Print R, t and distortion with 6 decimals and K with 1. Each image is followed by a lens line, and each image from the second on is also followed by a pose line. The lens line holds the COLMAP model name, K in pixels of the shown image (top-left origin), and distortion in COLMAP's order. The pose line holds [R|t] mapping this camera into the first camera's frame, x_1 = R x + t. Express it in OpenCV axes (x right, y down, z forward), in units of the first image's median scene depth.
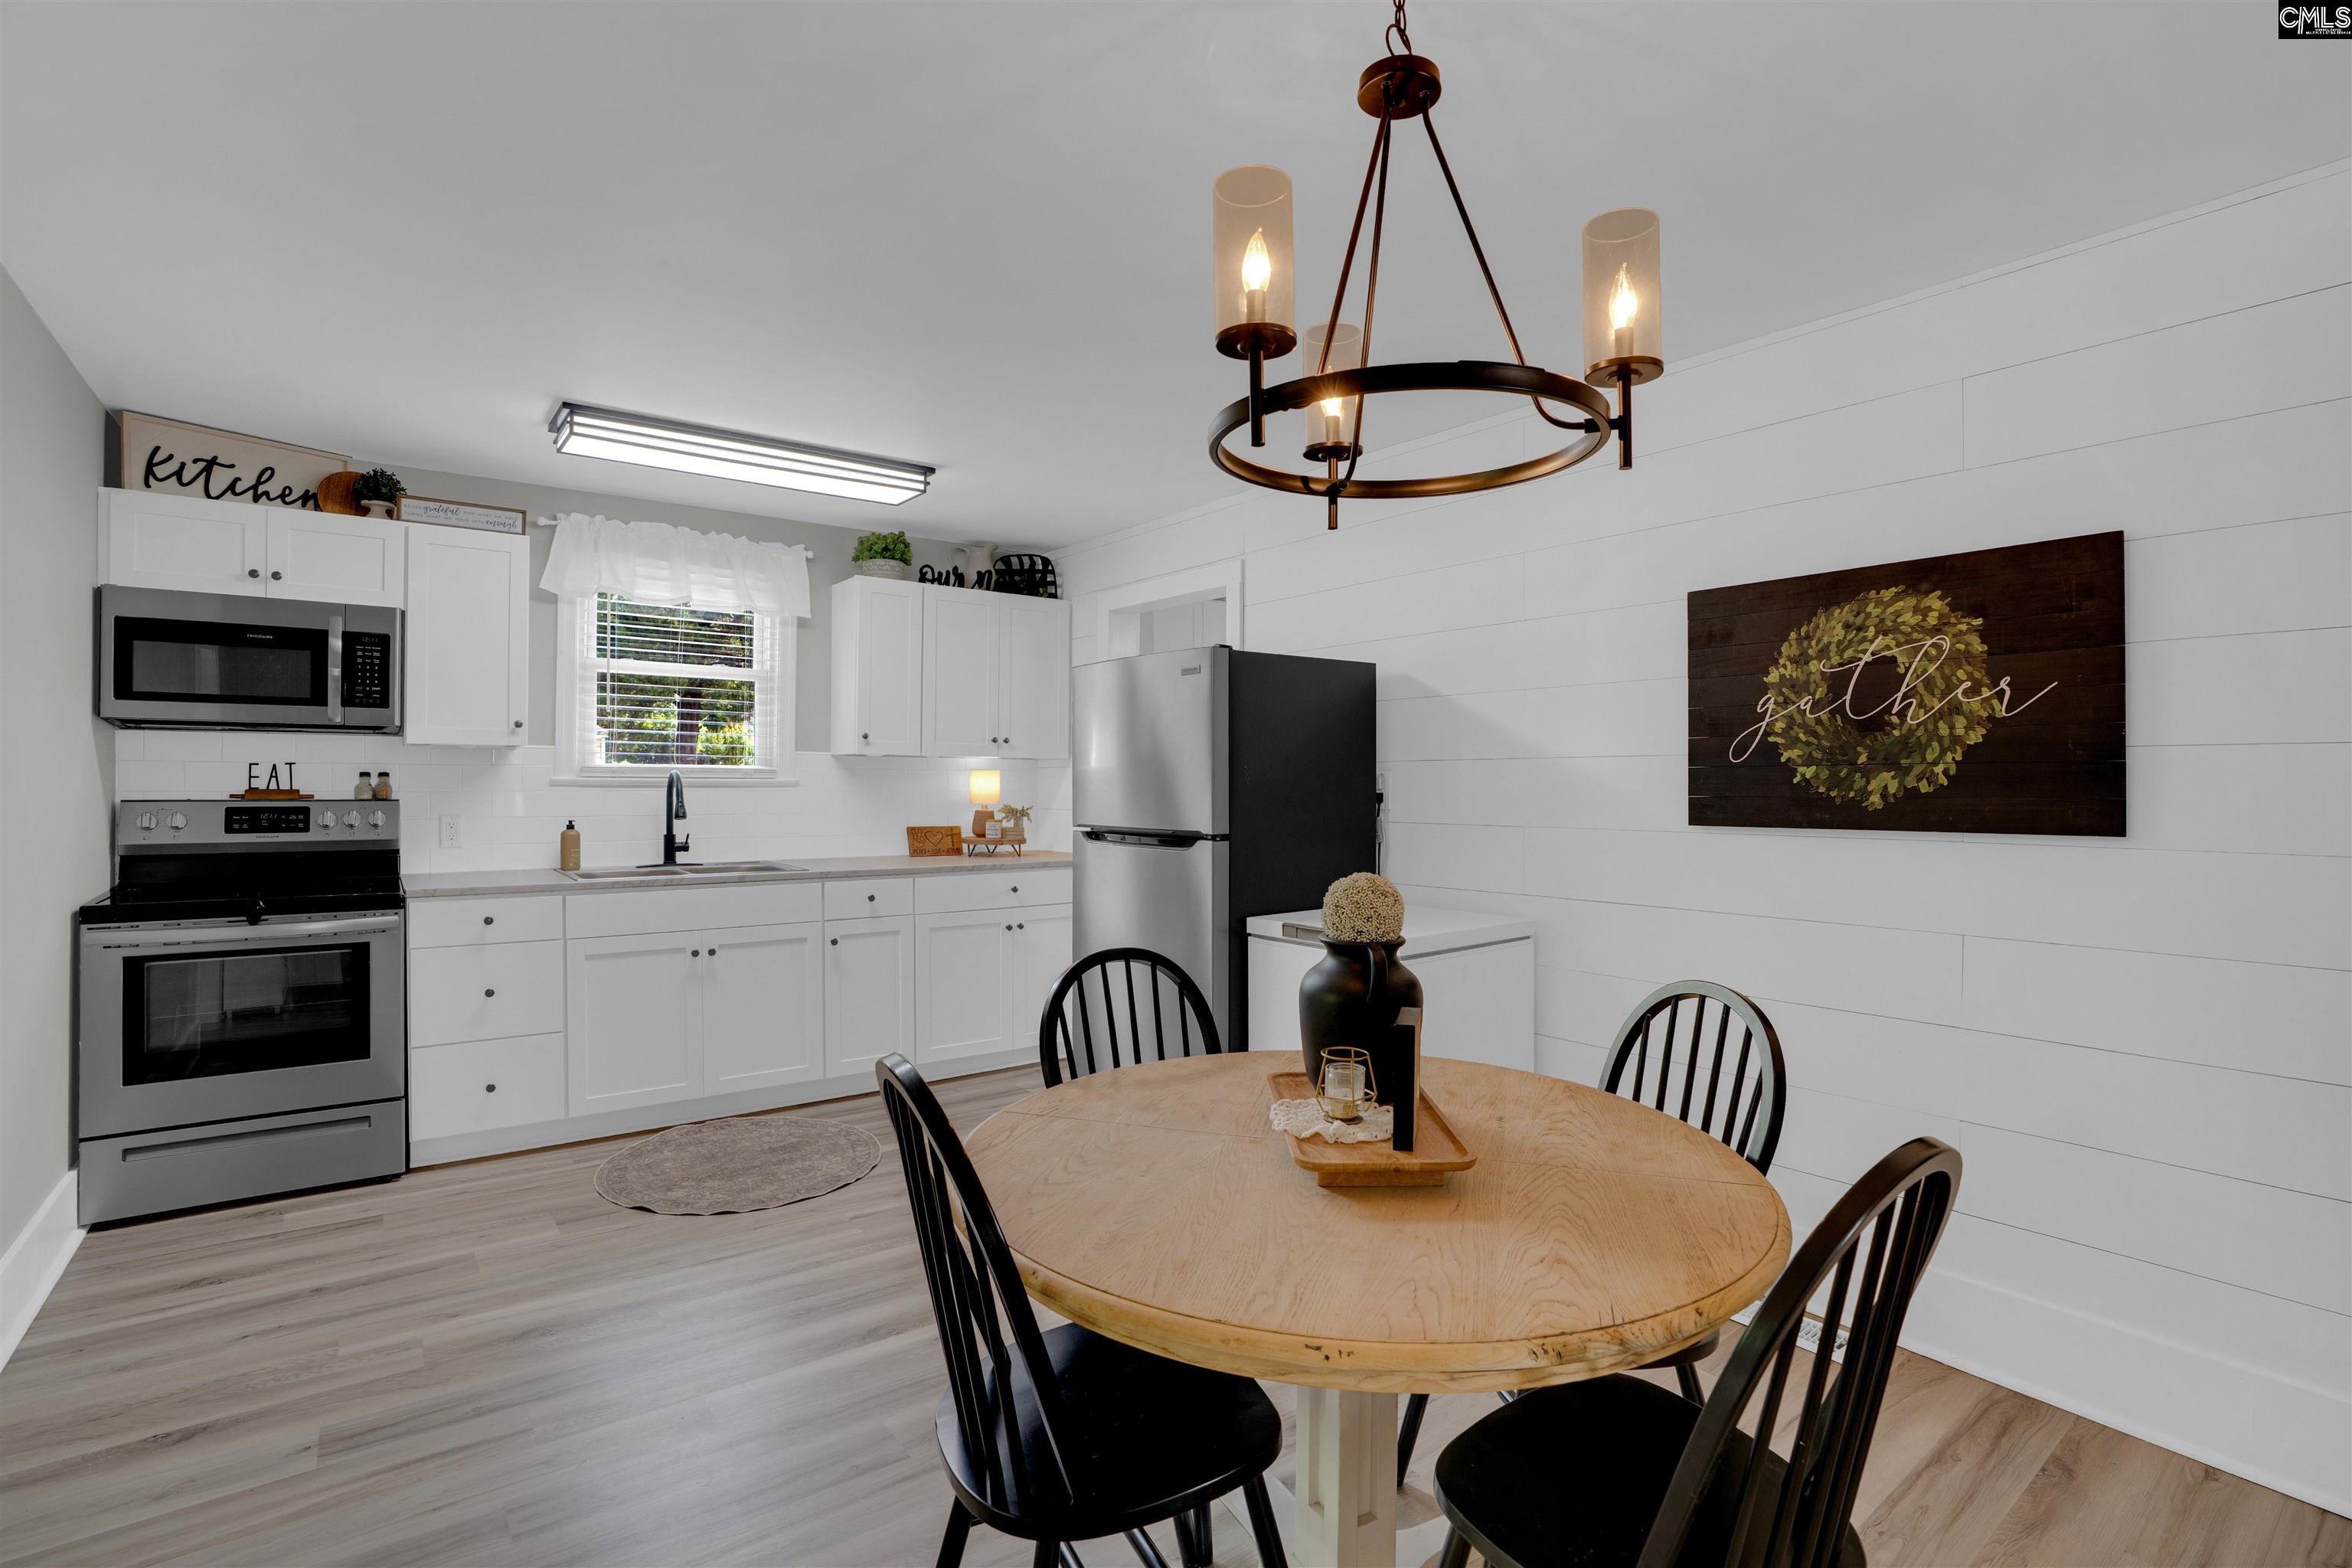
lens RADIAL K [[1087.6, 0, 1170.0], [0, 1087.6, 783.3], [0, 0, 1]] dist [-0.070656, 0.029130]
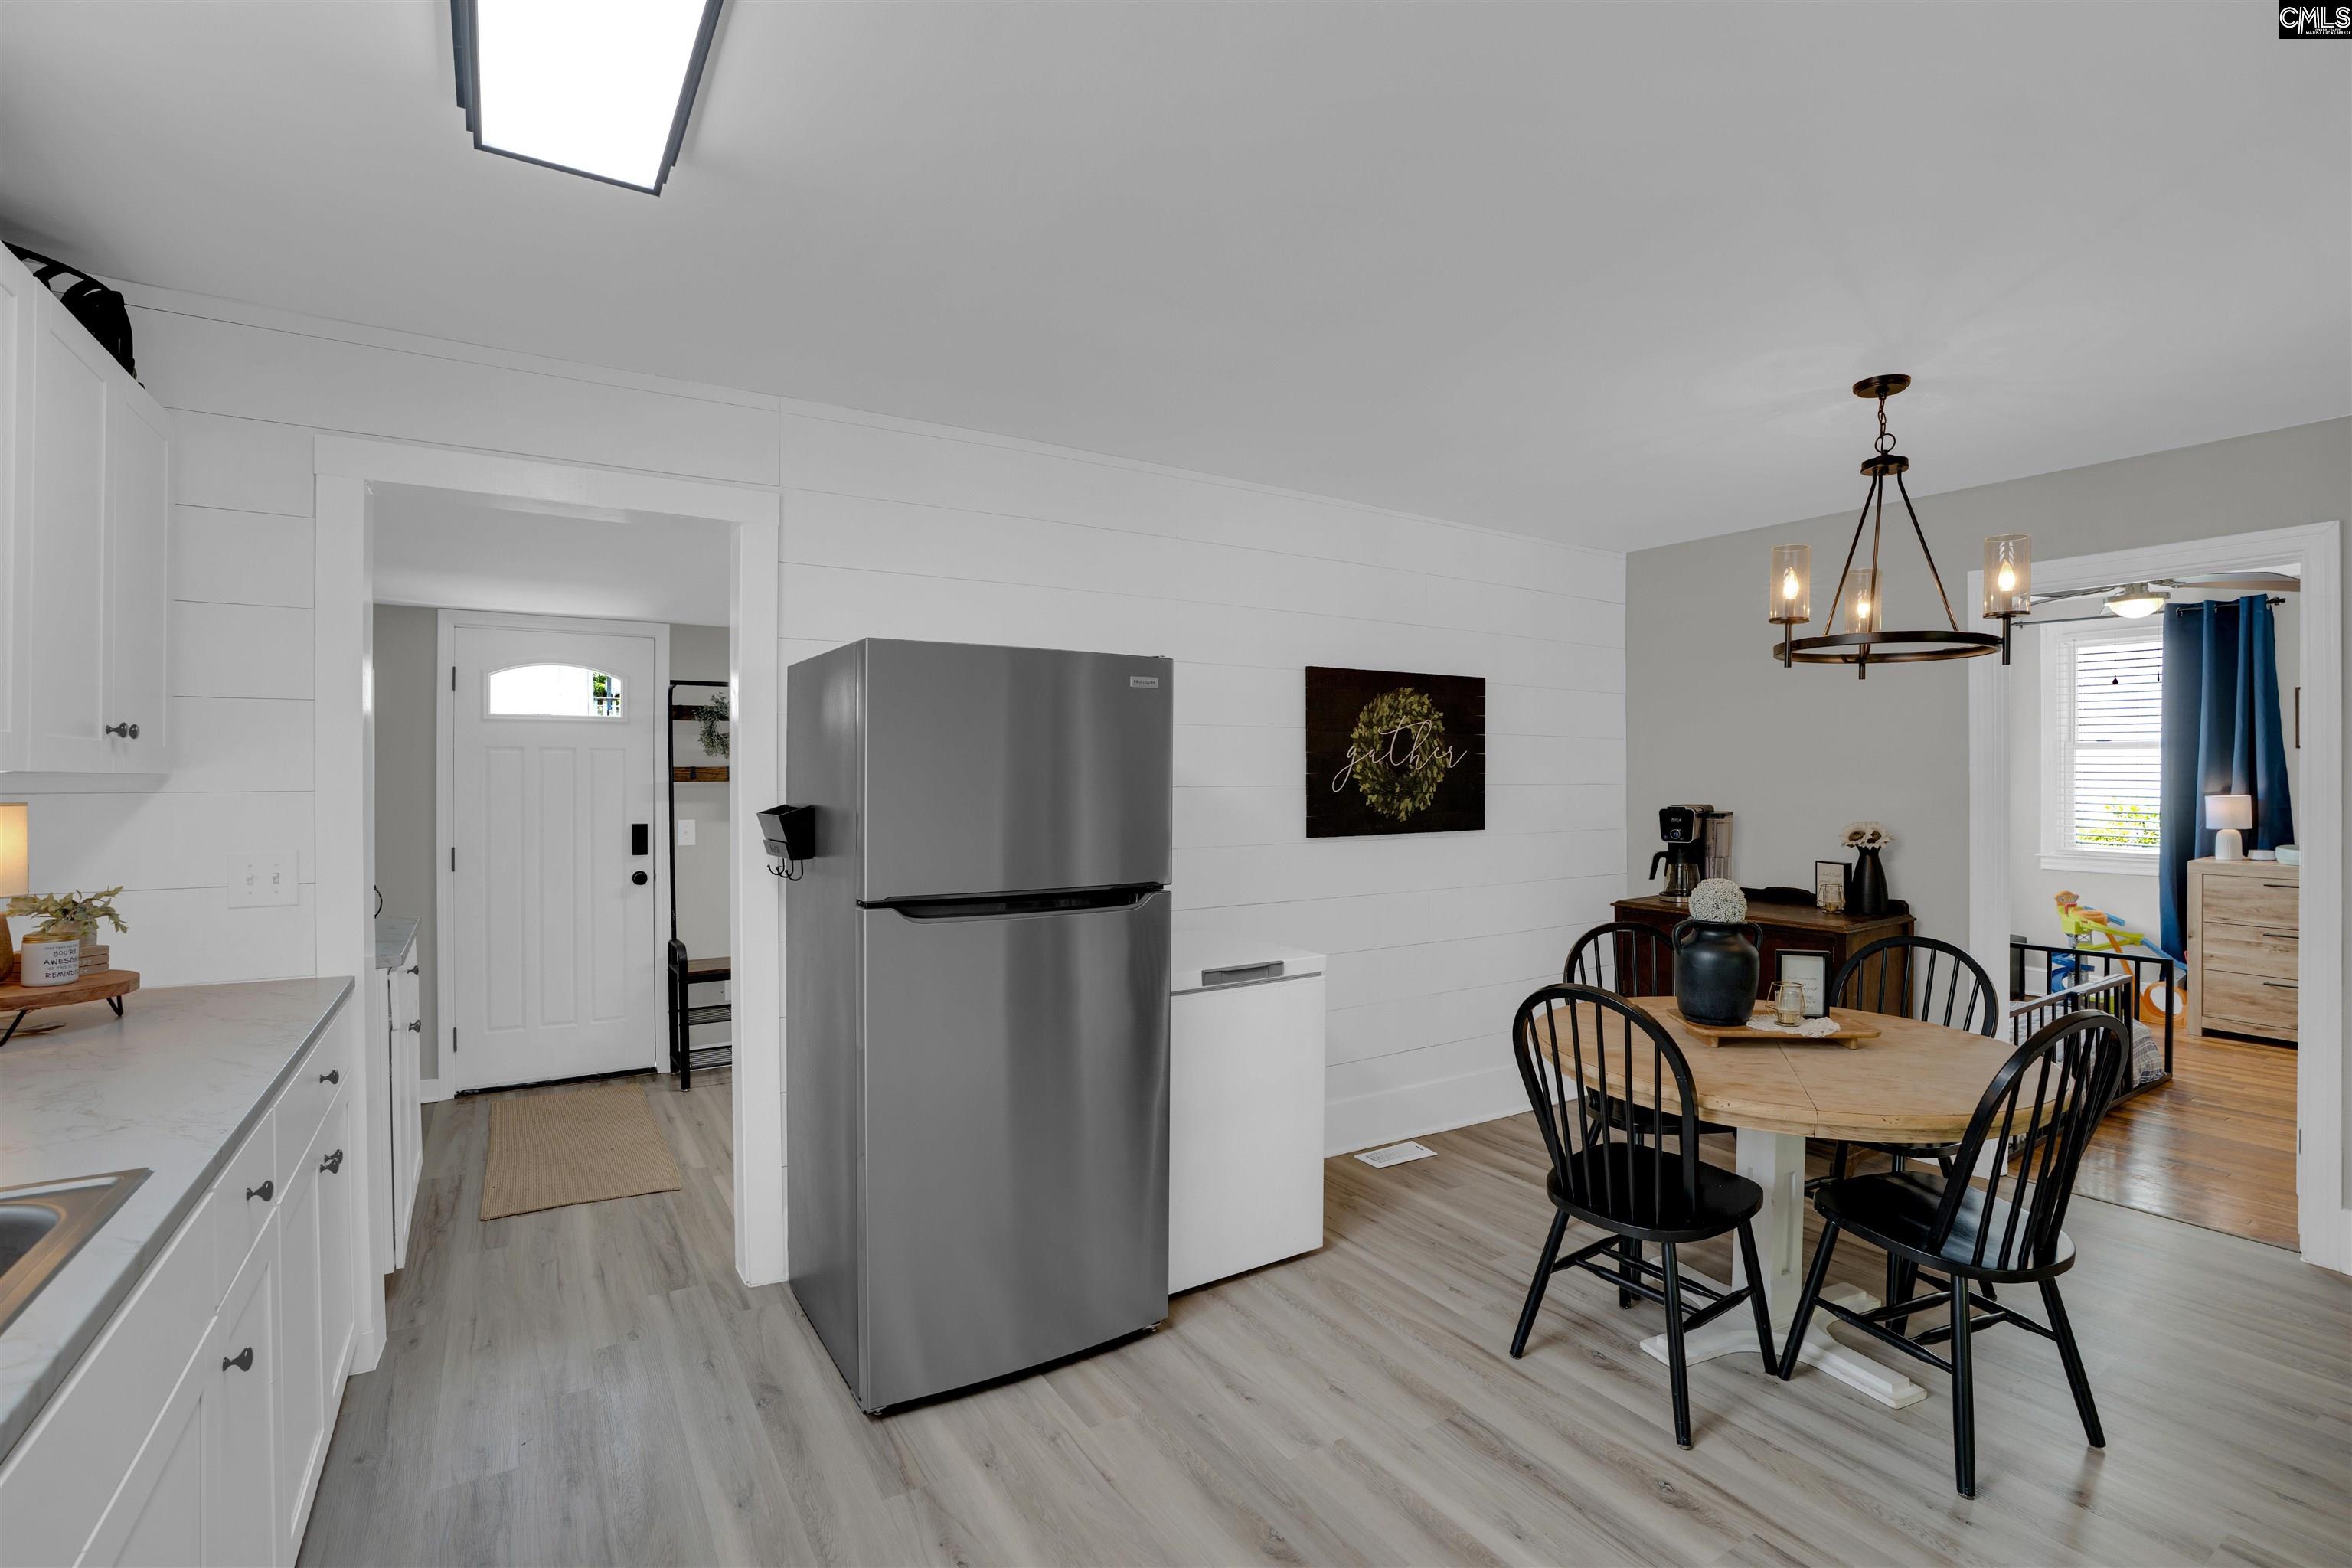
lens RADIAL K [[1099.1, 0, 1162.6], [0, 1099.1, 781.3], [0, 0, 1]] dist [-0.079948, 0.037235]
pose [[0.082149, -0.009314, 0.996577, -0.728164], [-0.001160, 0.999955, 0.009441, -0.036241], [-0.996619, -0.001932, 0.082135, 0.849560]]
